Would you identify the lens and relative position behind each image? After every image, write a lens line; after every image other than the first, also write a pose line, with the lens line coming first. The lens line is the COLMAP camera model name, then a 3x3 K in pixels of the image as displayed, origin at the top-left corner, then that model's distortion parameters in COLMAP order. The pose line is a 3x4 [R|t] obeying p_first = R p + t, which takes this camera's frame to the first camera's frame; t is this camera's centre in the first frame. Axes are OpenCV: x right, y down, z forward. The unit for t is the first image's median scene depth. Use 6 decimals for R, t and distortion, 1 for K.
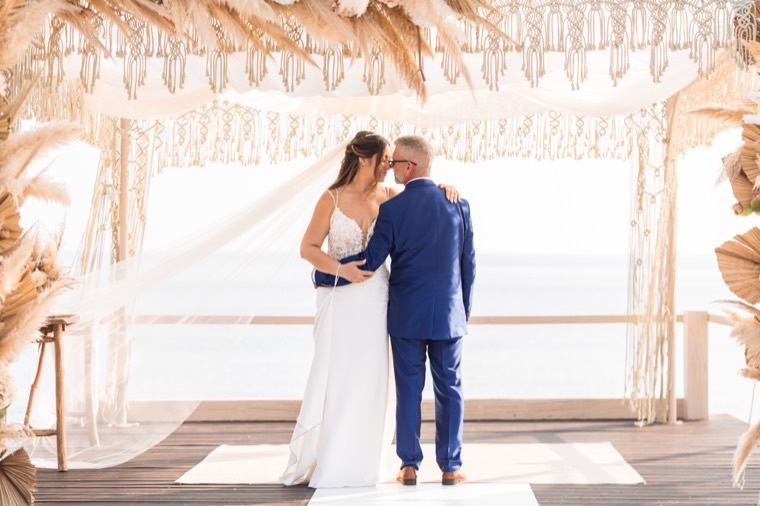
lens RADIAL K [[1554.8, 0, 404.5], [0, 1554.8, 252.2], [0, 0, 1]] dist [0.012743, -0.012774]
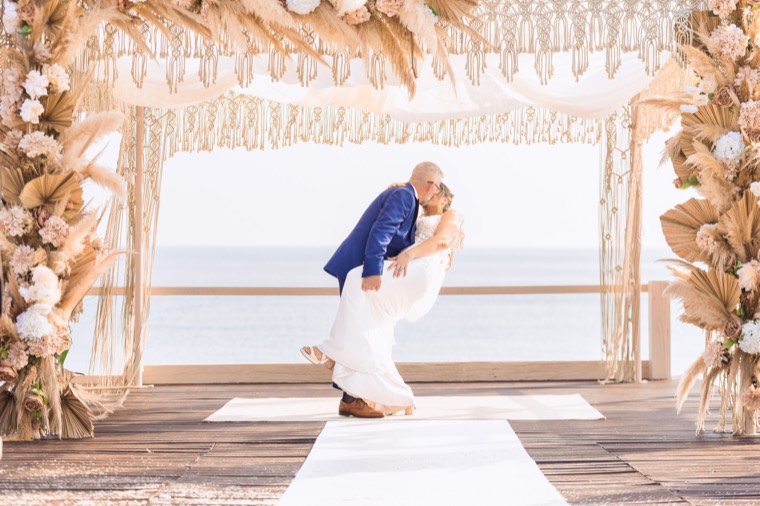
lens RADIAL K [[1681.4, 0, 402.2], [0, 1681.4, 254.6], [0, 0, 1]] dist [0.025590, -0.053071]
pose [[0.999902, -0.002938, 0.013692, -0.017225], [0.002880, 0.999987, 0.004260, 0.020885], [-0.013704, -0.004221, 0.999897, -0.295329]]
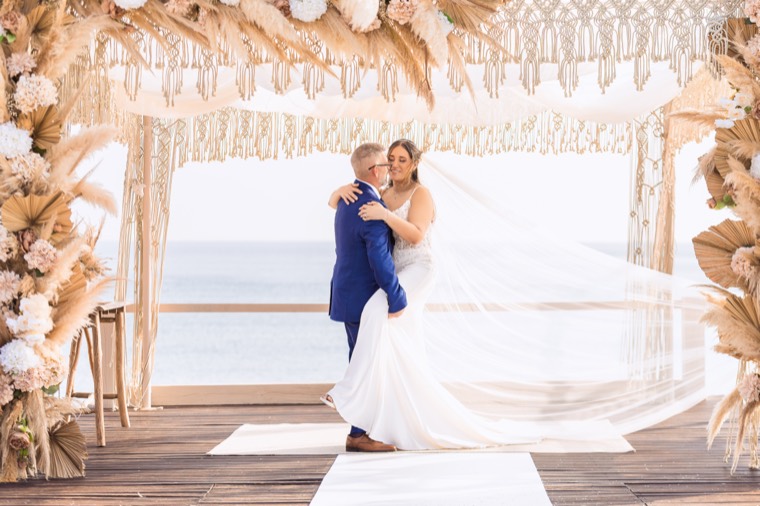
lens RADIAL K [[1674.3, 0, 441.9], [0, 1674.3, 266.6], [0, 0, 1]] dist [0.004812, 0.048812]
pose [[0.999871, -0.004145, 0.015529, 0.000444], [0.003911, 0.999879, 0.015077, -0.001065], [-0.015590, -0.015014, 0.999766, -0.201443]]
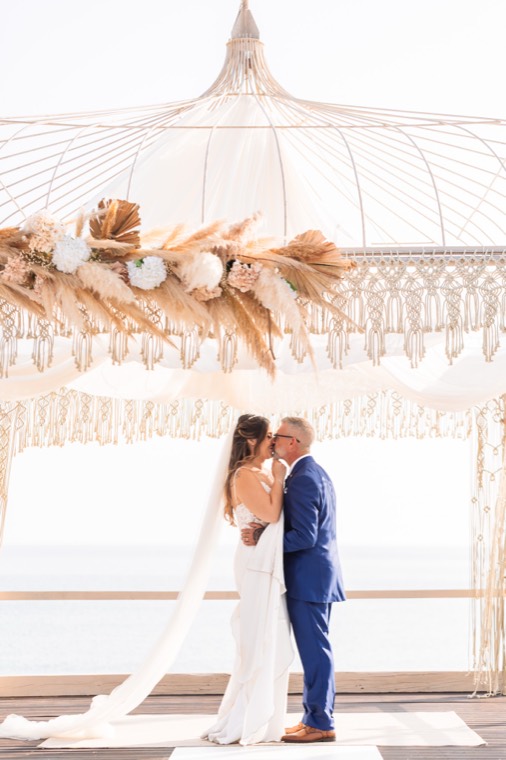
lens RADIAL K [[1547.4, 0, 254.5], [0, 1547.4, 343.2], [0, 0, 1]] dist [0.002768, -0.103546]
pose [[0.999998, -0.000961, 0.001950, -0.003081], [0.001205, 0.991621, -0.129172, 0.017055], [-0.001809, 0.129174, 0.991620, -0.066444]]
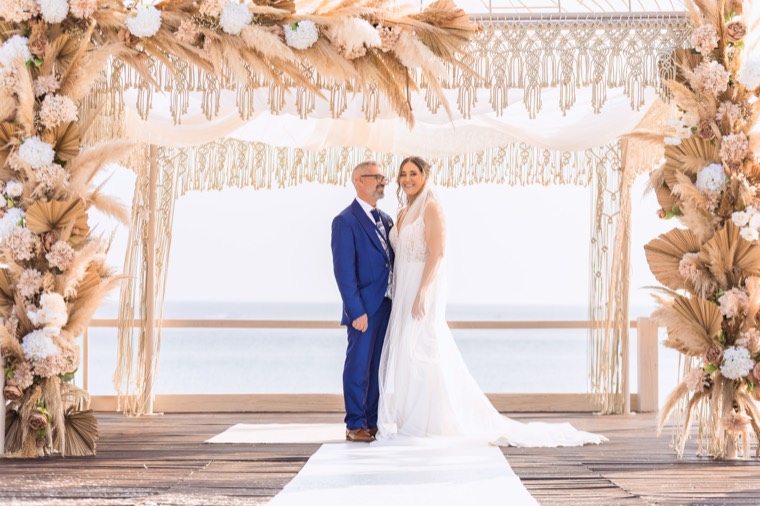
lens RADIAL K [[1566.0, 0, 396.7], [0, 1566.0, 252.0], [0, 0, 1]] dist [0.000567, 0.204963]
pose [[0.999991, 0.004038, 0.001232, -0.000140], [-0.003996, 0.999465, -0.032463, 0.043621], [-0.001363, 0.032457, 0.999472, -0.251378]]
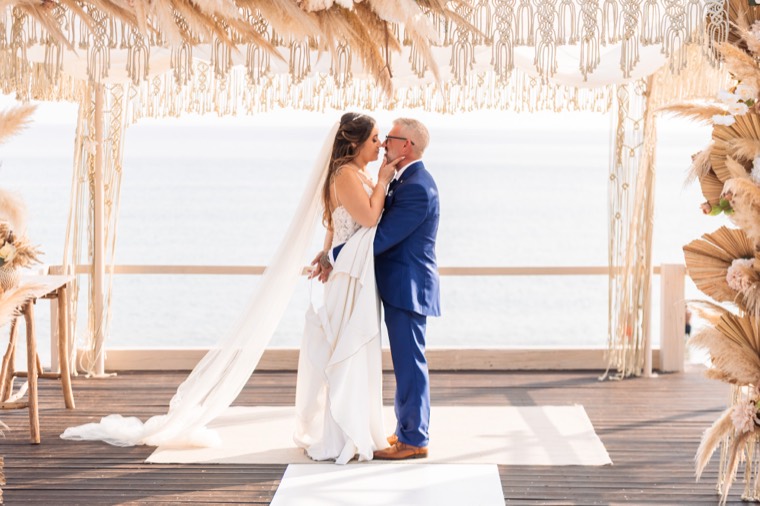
lens RADIAL K [[1554.8, 0, 404.5], [0, 1554.8, 252.2], [0, 0, 1]] dist [0.012743, -0.012774]
pose [[0.999983, 0.004889, 0.003211, 0.017981], [-0.005132, 0.996750, 0.080399, -0.076841], [-0.002808, -0.080414, 0.996758, 0.007694]]
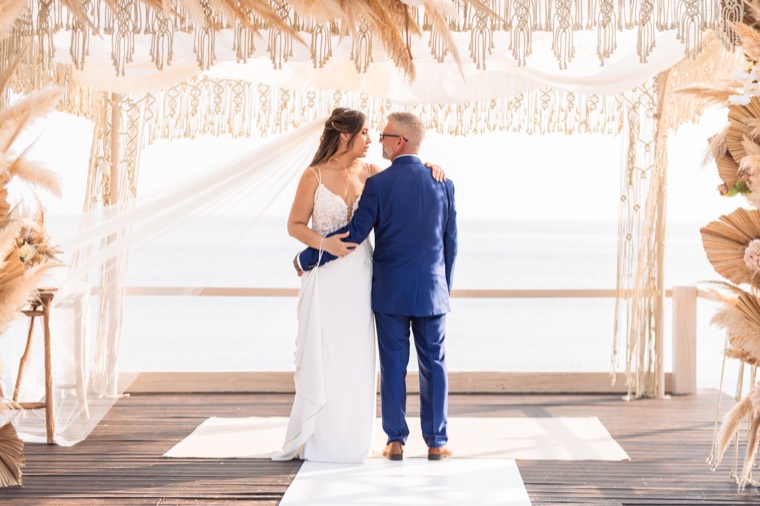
lens RADIAL K [[1554.8, 0, 404.5], [0, 1554.8, 252.2], [0, 0, 1]] dist [0.012743, -0.012774]
pose [[0.999978, 0.006330, 0.002105, 0.006698], [-0.006375, 0.999725, 0.022561, -0.008503], [-0.001961, -0.022574, 0.999743, -0.003791]]
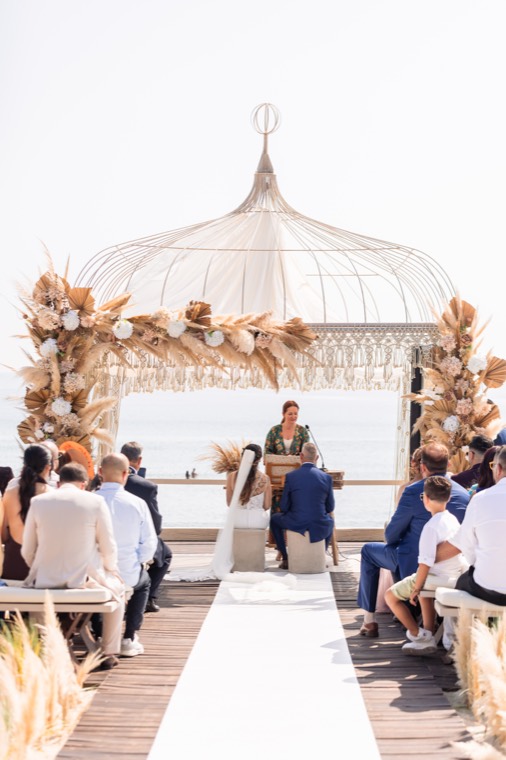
lens RADIAL K [[1547.4, 0, 254.5], [0, 1547.4, 343.2], [0, 0, 1]] dist [0.002768, -0.103546]
pose [[0.999927, 0.009830, -0.007096, -0.005020], [-0.009973, 0.999741, -0.020472, -0.116960], [0.006893, 0.020541, 0.999765, -1.115670]]
